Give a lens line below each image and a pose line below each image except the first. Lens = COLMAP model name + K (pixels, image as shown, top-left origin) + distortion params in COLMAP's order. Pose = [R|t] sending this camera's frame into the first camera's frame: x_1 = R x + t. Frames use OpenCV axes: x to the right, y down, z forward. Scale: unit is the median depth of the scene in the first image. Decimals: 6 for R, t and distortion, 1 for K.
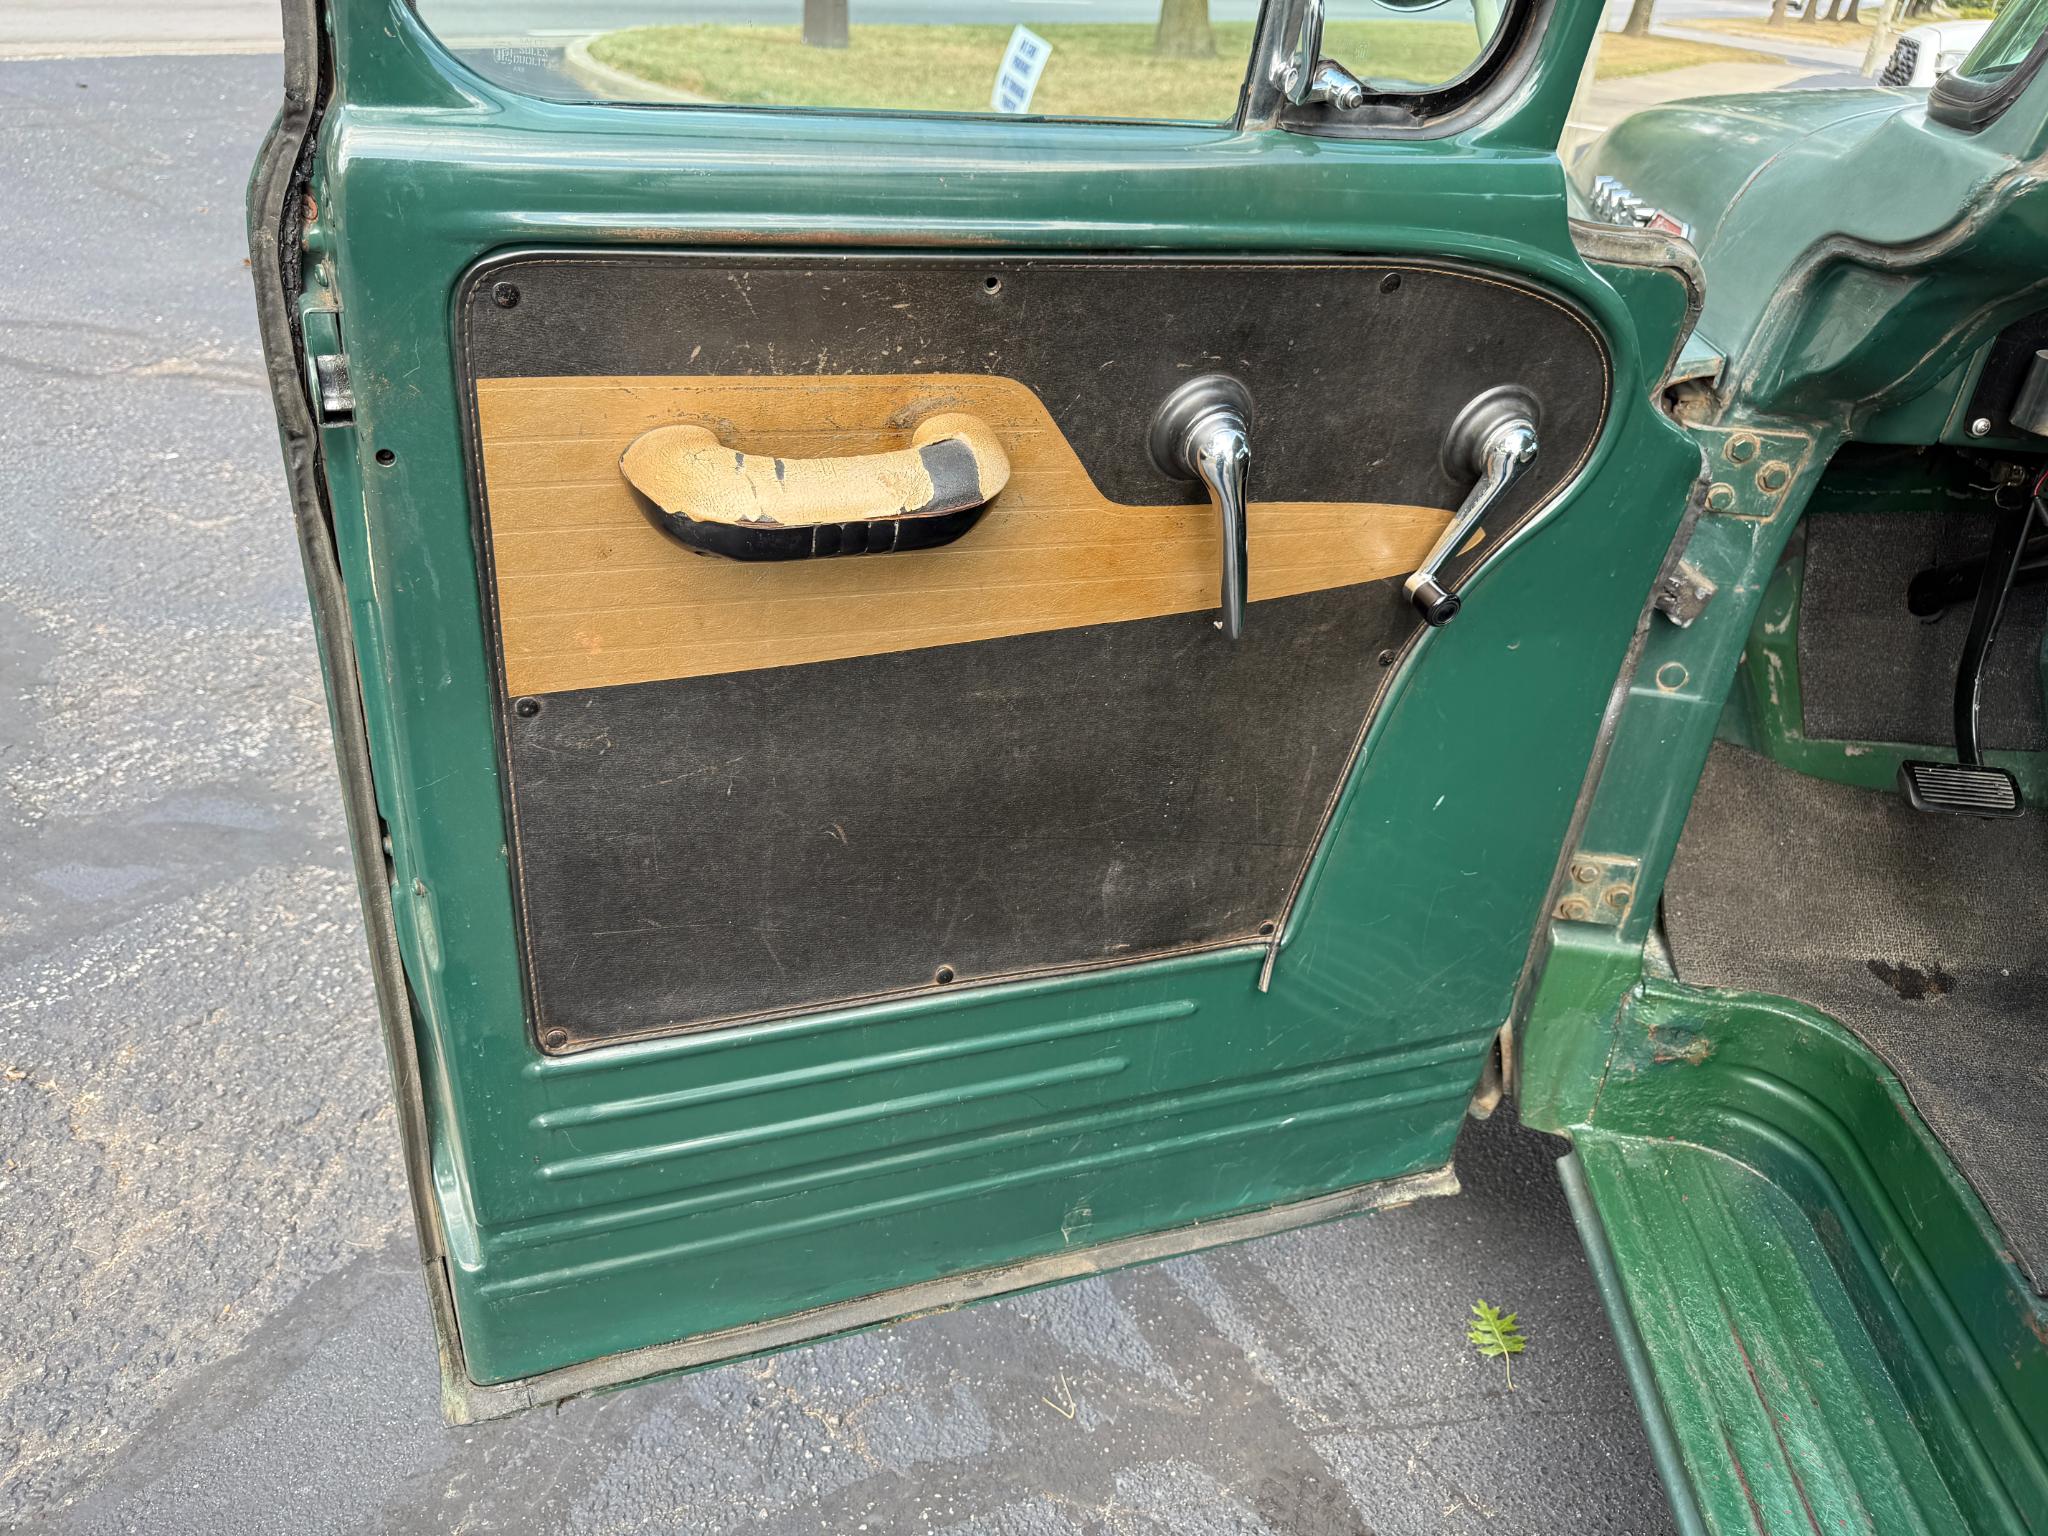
lens RADIAL K [[1472.3, 0, 1036.4], [0, 1472.3, 781.0], [0, 0, 1]] dist [0.015238, -0.023761]
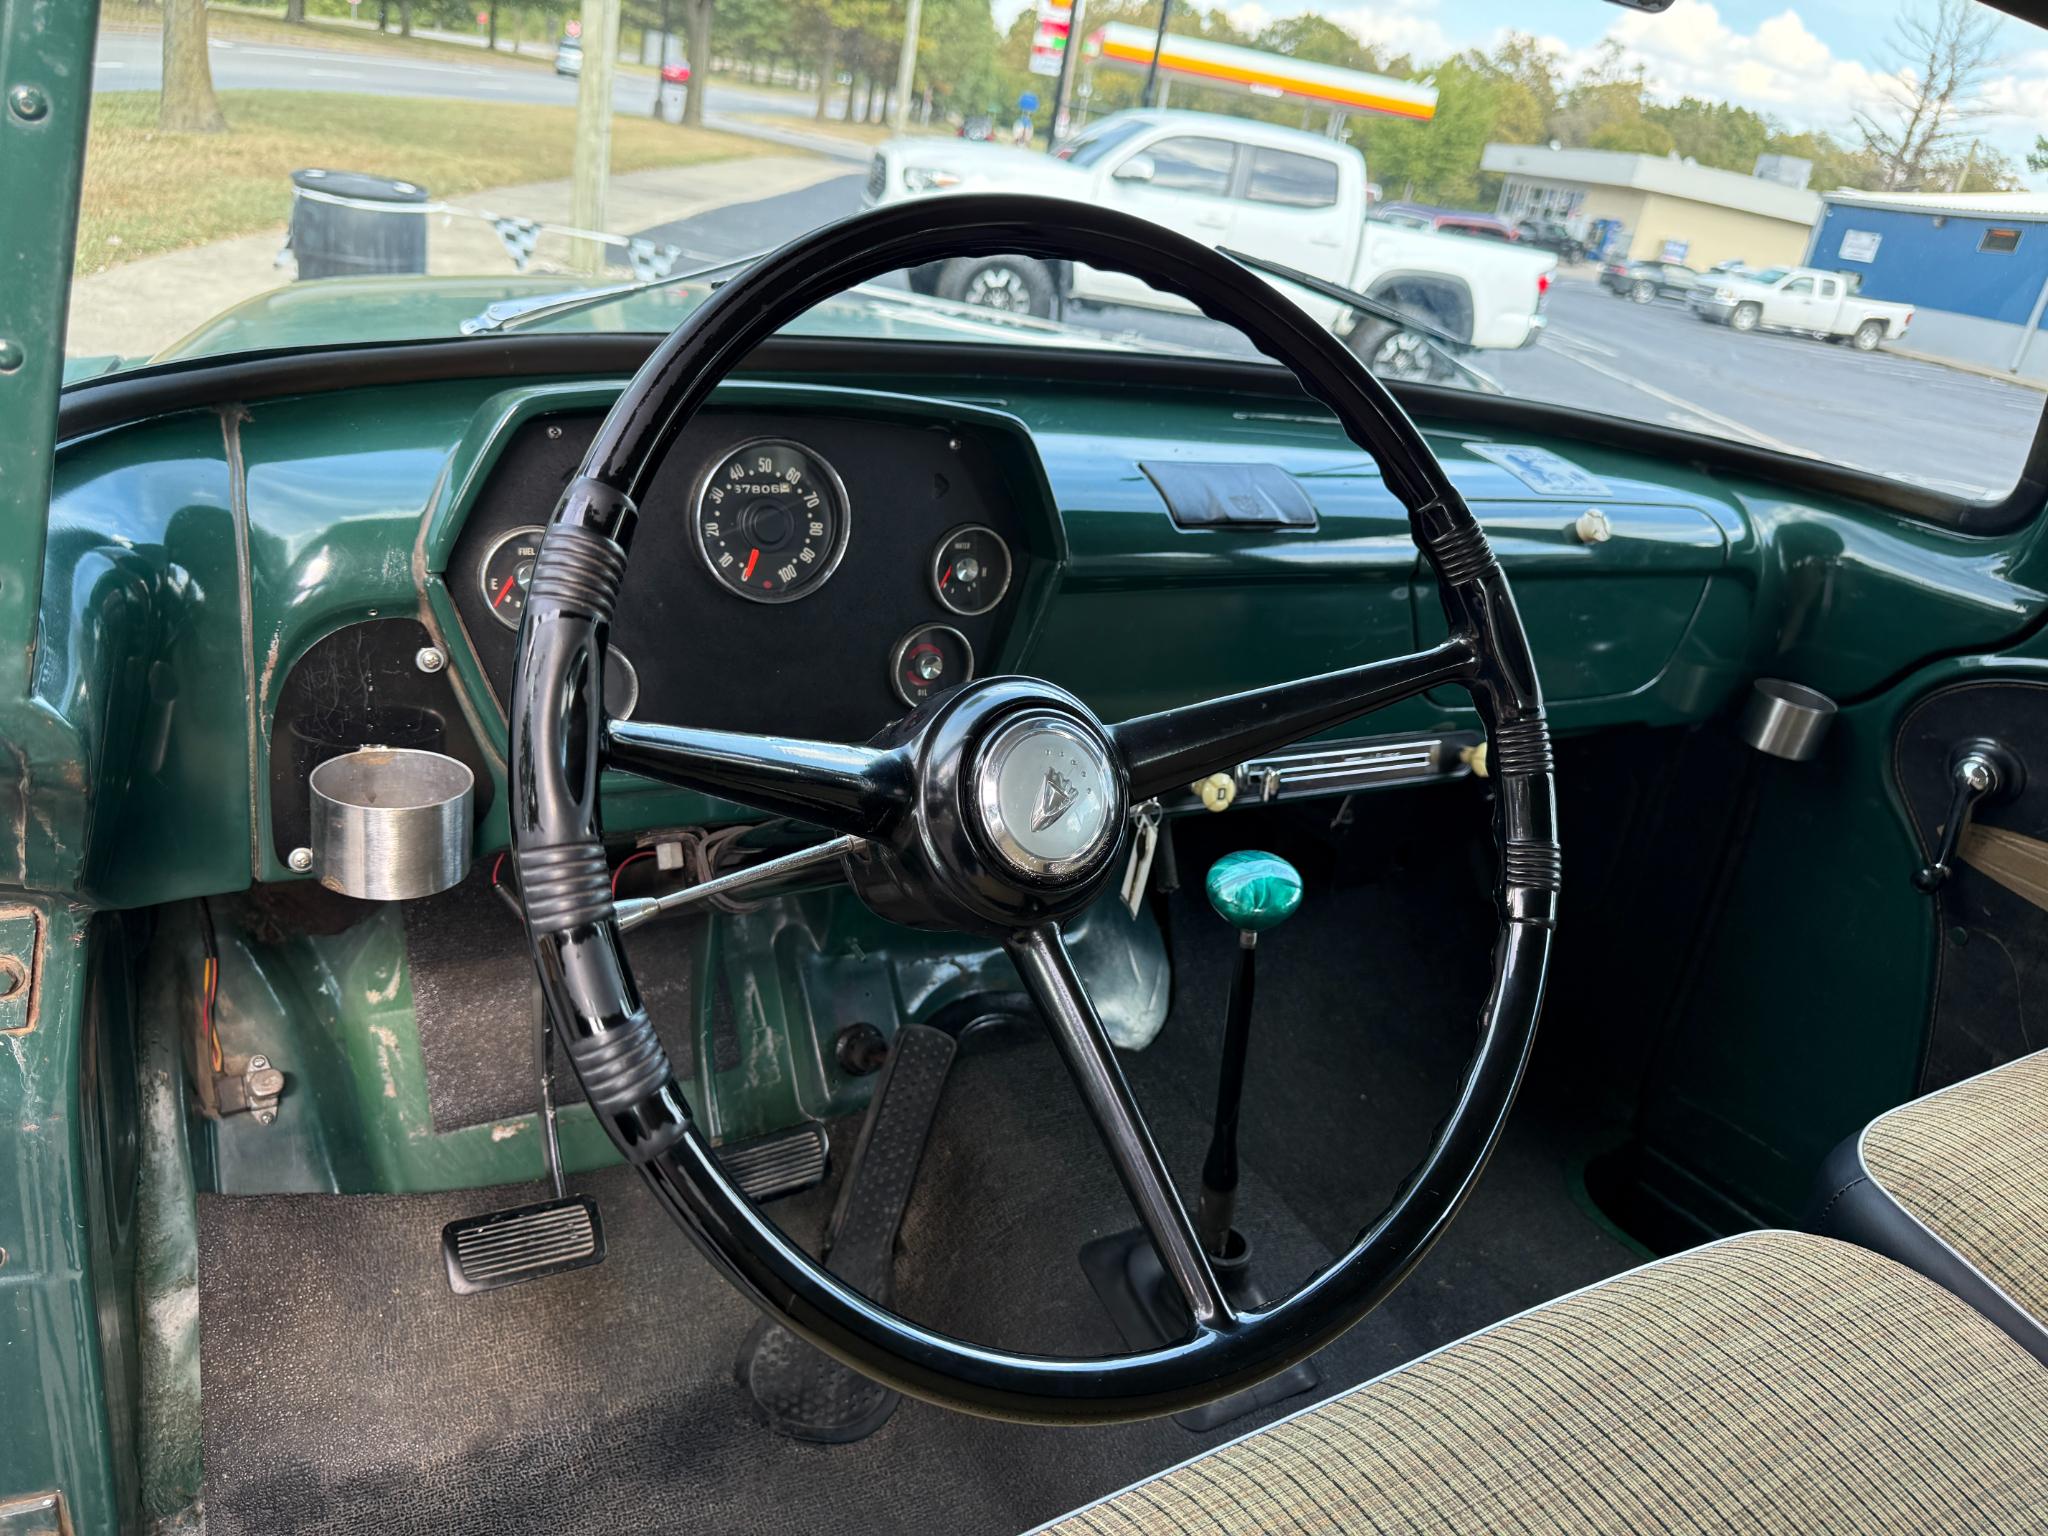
lens RADIAL K [[1484.5, 0, 1015.5], [0, 1484.5, 814.2], [0, 0, 1]] dist [-0.031682, 0.003612]
pose [[0.859641, -0.169020, 0.482130, 0.580887], [0.180898, 0.983252, 0.022156, -0.207661], [-0.477801, 0.068170, 0.875819, 0.217755]]
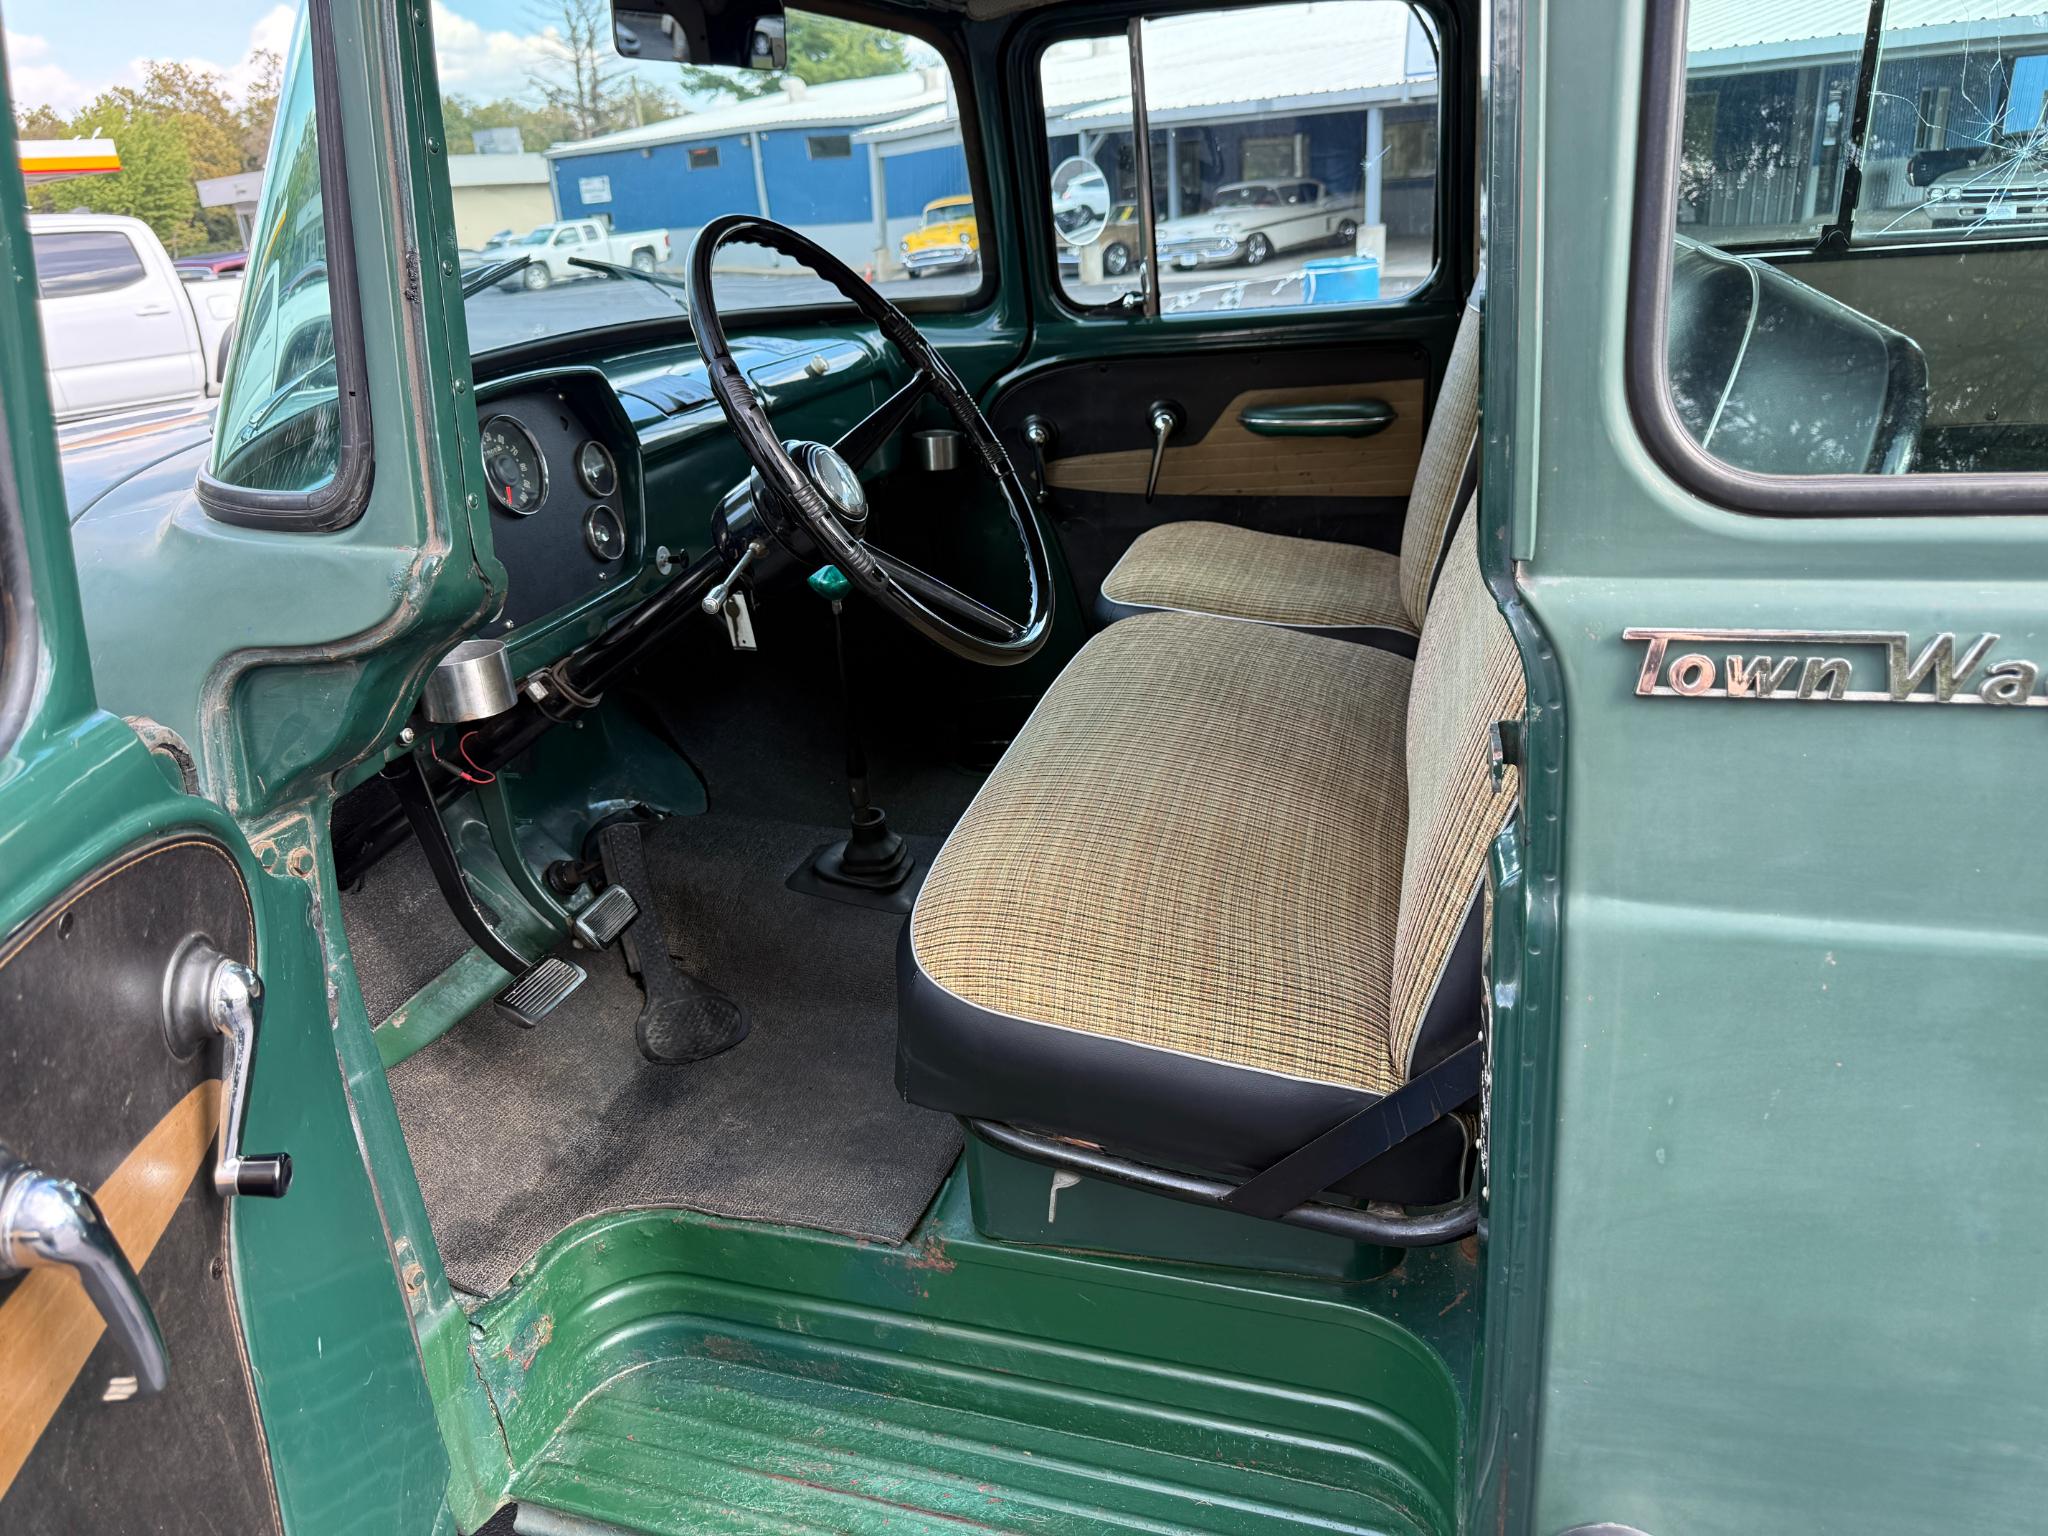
lens RADIAL K [[1472.3, 0, 1036.4], [0, 1472.3, 781.0], [0, 0, 1]] dist [0.015238, -0.023761]
pose [[0.247227, -0.453064, 0.856512, -0.205362], [0.561490, 0.787396, 0.254433, -0.222287], [-0.789688, 0.418020, 0.449057, 0.134527]]
